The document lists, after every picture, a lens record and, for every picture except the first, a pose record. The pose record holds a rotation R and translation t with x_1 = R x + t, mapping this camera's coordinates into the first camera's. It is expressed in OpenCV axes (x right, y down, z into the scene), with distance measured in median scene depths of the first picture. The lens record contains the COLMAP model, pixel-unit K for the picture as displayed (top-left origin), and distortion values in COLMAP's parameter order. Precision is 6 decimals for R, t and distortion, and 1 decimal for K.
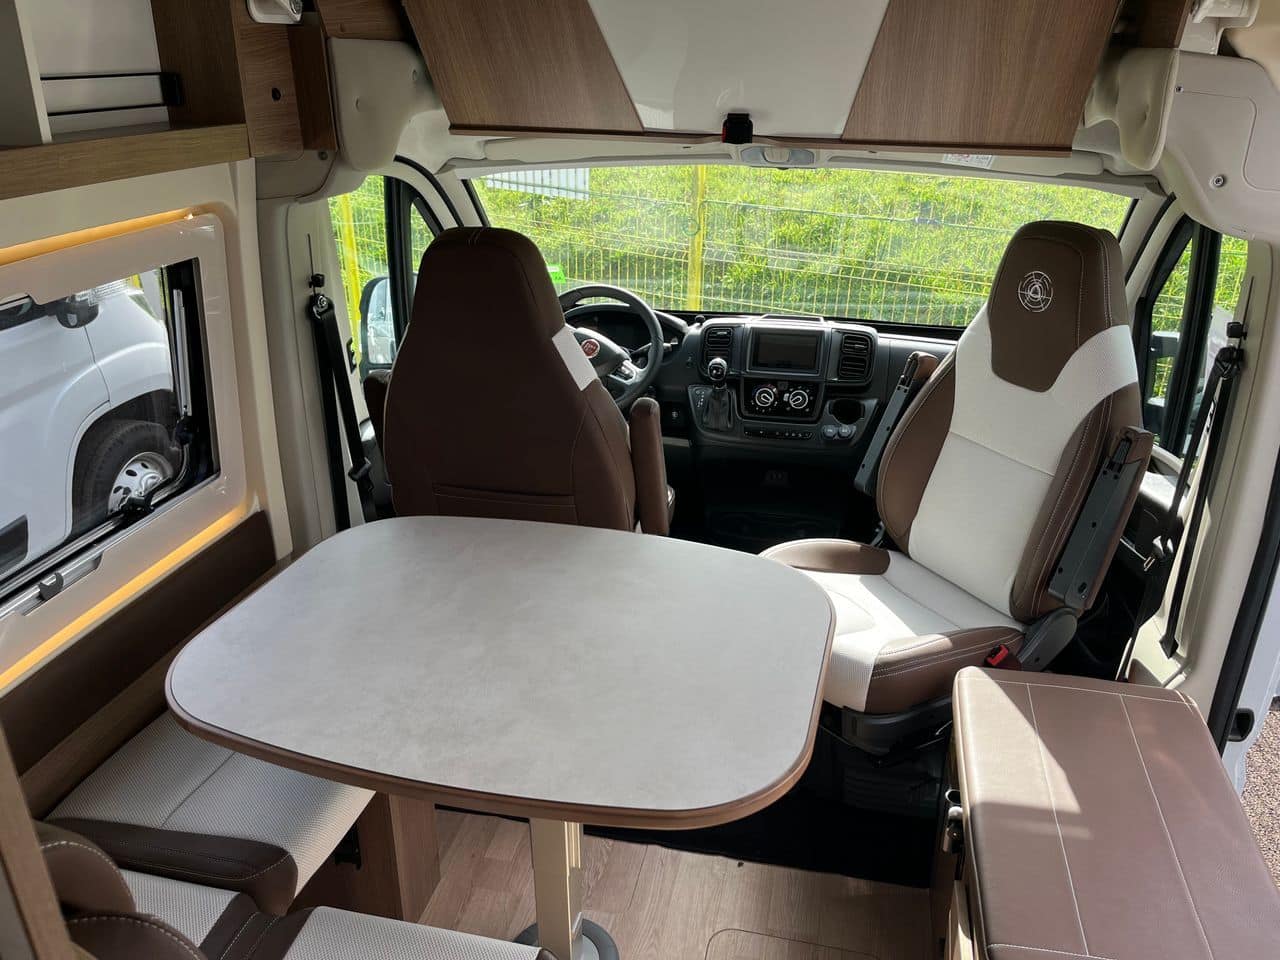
lens RADIAL K [[983.2, 0, 650.4], [0, 983.2, 483.3], [0, 0, 1]] dist [0.036449, -0.030786]
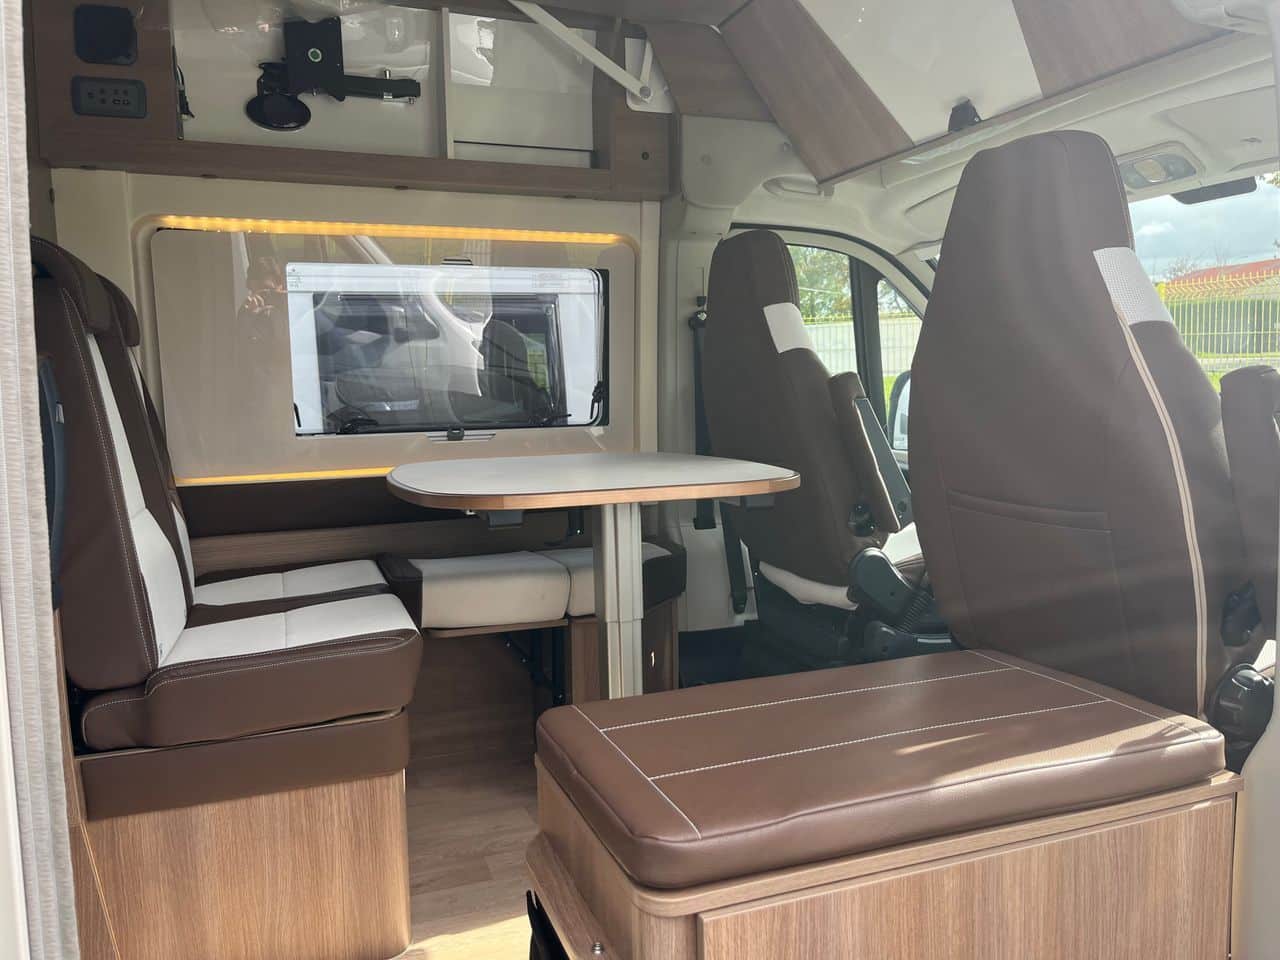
lens RADIAL K [[981.1, 0, 640.0], [0, 981.1, 480.0], [0, 0, 1]] dist [0.049557, -0.060697]
pose [[0.545644, 0.068143, -0.835242, 0.814513], [-0.315673, 0.939985, -0.129533, 0.245249], [0.776288, 0.334342, 0.534409, 0.313527]]
